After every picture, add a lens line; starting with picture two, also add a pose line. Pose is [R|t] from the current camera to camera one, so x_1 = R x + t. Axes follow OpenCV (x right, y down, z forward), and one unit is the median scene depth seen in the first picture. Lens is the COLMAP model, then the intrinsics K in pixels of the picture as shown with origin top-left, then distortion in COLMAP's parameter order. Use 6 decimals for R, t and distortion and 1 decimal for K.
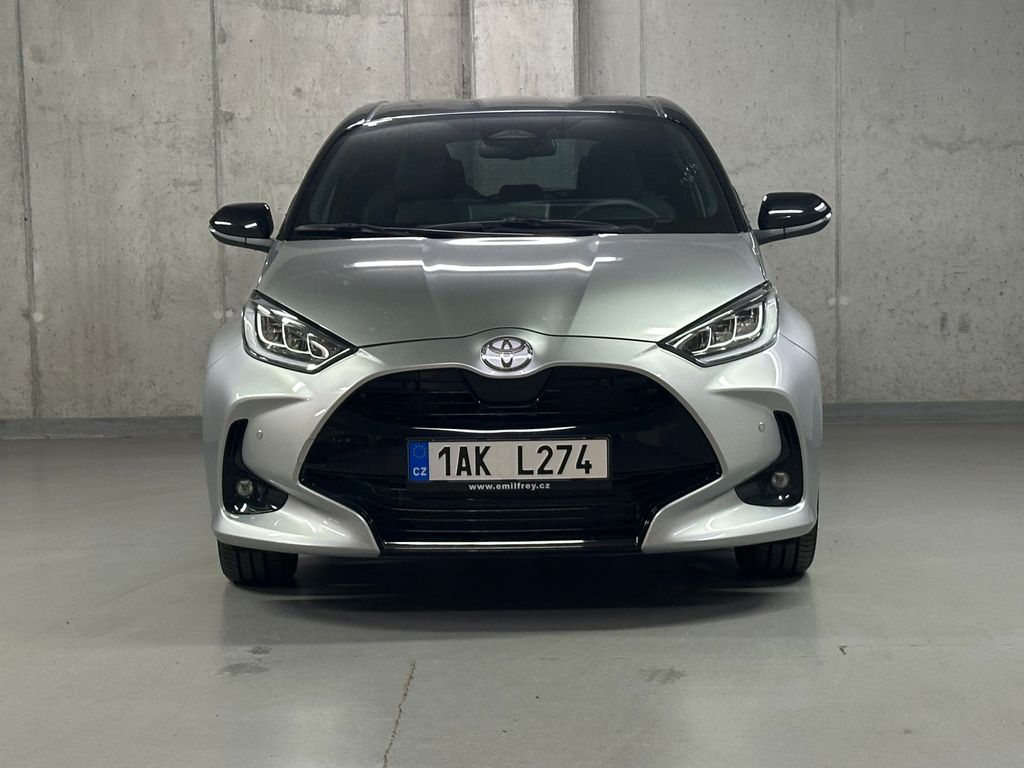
lens RADIAL K [[2179.8, 0, 493.1], [0, 2179.8, 377.1], [0, 0, 1]] dist [0.157970, 0.188676]
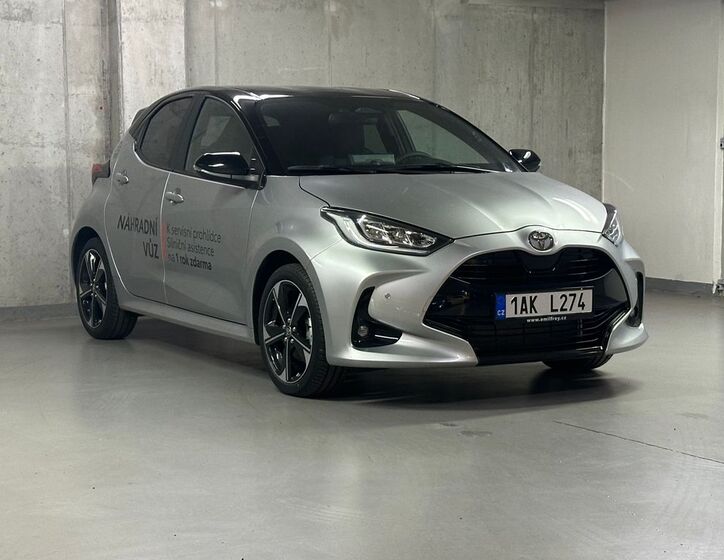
lens RADIAL K [[1595.1, 0, 345.2], [0, 1595.1, 280.2], [0, 0, 1]] dist [0.185705, 0.055669]
pose [[0.859376, -0.030371, 0.510441, -0.711495], [0.035934, 0.999354, -0.001038, 0.014871], [-0.510080, 0.019234, 0.859912, 0.017034]]
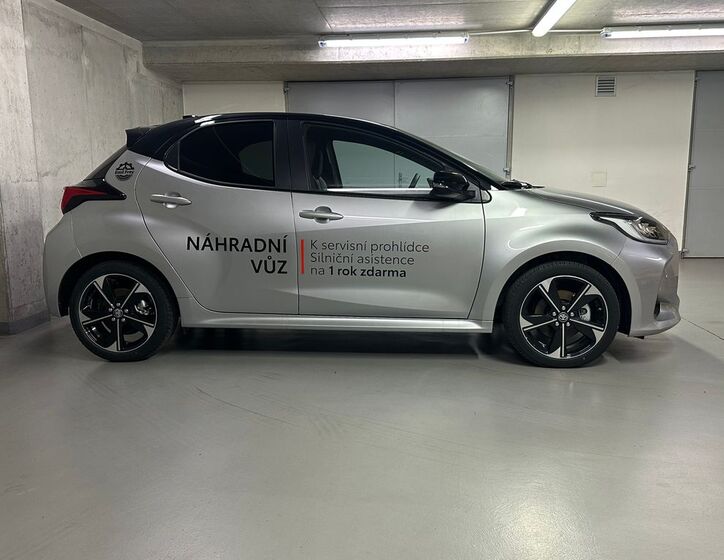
lens RADIAL K [[652.7, 0, 362.0], [0, 652.7, 280.0], [0, 0, 1]] dist [0.011963, 0.003613]
pose [[0.058003, -0.140638, 0.988361, -0.730275], [0.097658, 0.986078, 0.134582, -0.082232], [-0.993528, 0.088715, 0.070930, 1.217340]]
